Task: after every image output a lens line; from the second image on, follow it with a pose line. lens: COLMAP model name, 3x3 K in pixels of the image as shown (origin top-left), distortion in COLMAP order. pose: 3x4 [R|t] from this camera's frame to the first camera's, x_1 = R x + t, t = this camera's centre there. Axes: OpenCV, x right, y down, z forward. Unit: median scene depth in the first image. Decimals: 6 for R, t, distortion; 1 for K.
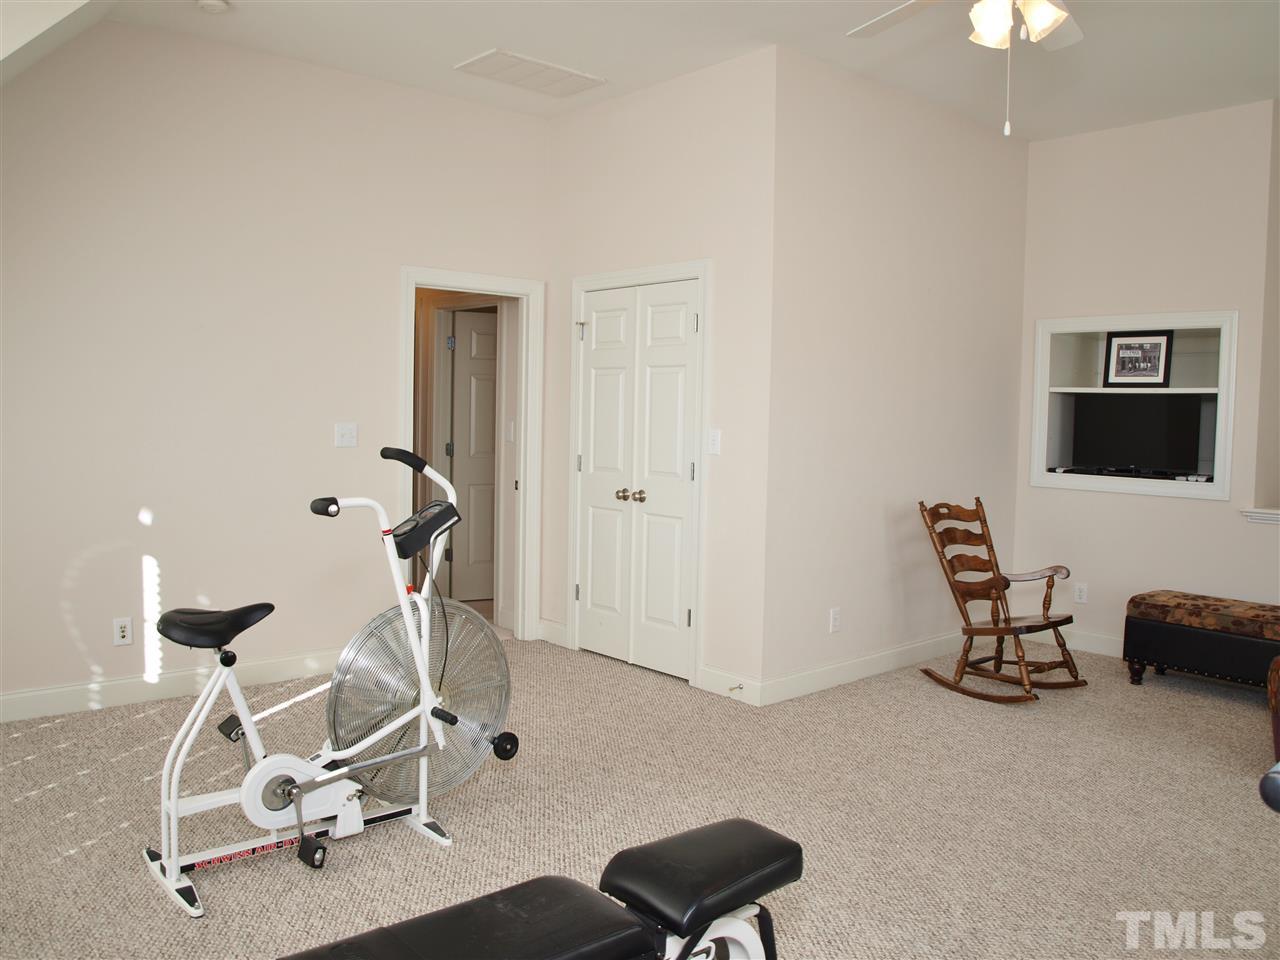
lens RADIAL K [[1008.8, 0, 636.9], [0, 1008.8, 477.9], [0, 0, 1]] dist [-0.111465, 0.071752]
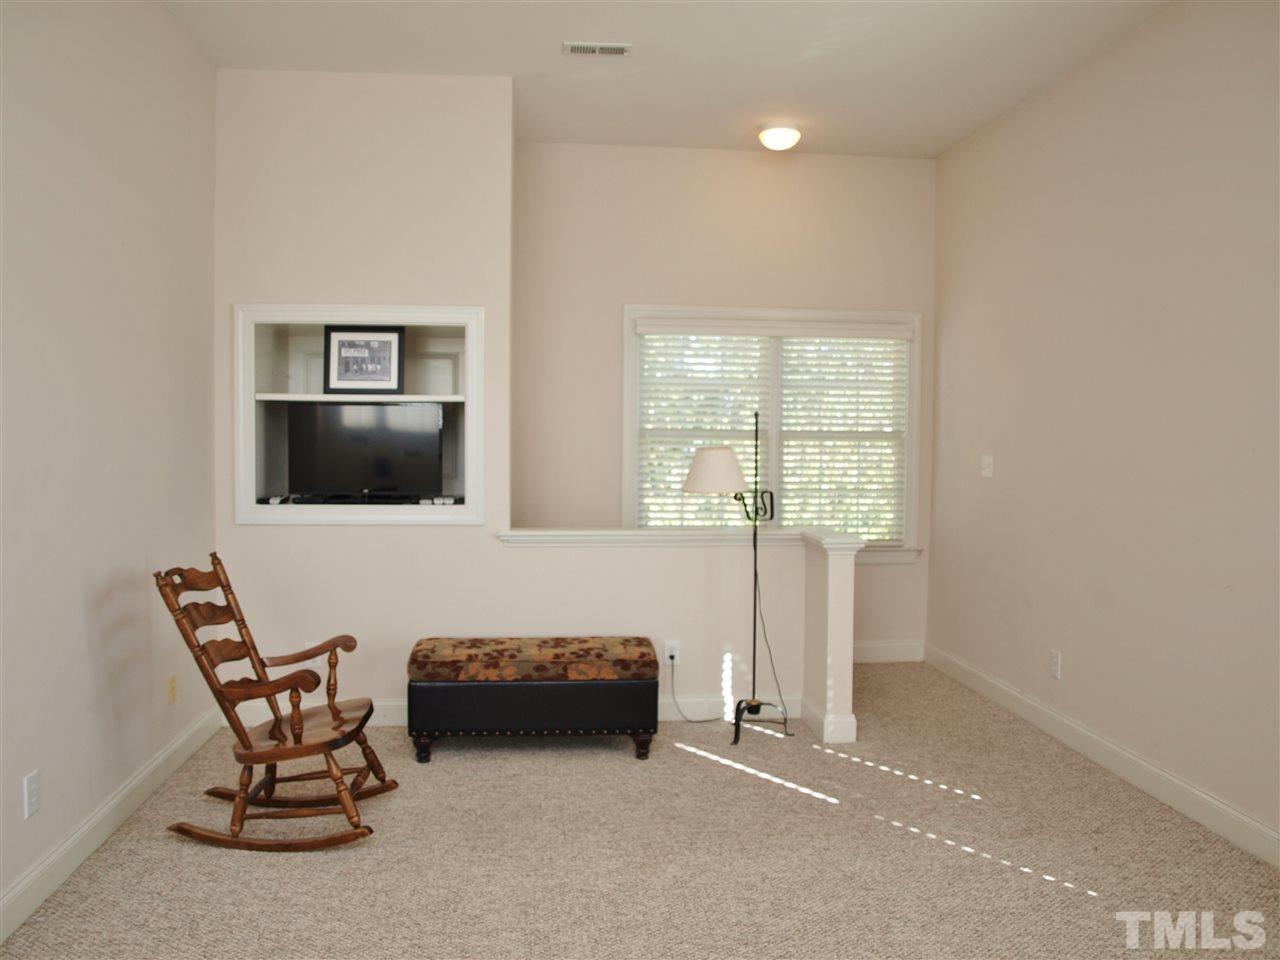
lens RADIAL K [[1008.8, 0, 636.9], [0, 1008.8, 477.9], [0, 0, 1]] dist [-0.111465, 0.071752]
pose [[0.584348, -0.053676, 0.809726, -0.040478], [0.057547, 0.998039, 0.024630, -0.032792], [-0.809460, 0.032205, 0.586291, 0.363672]]
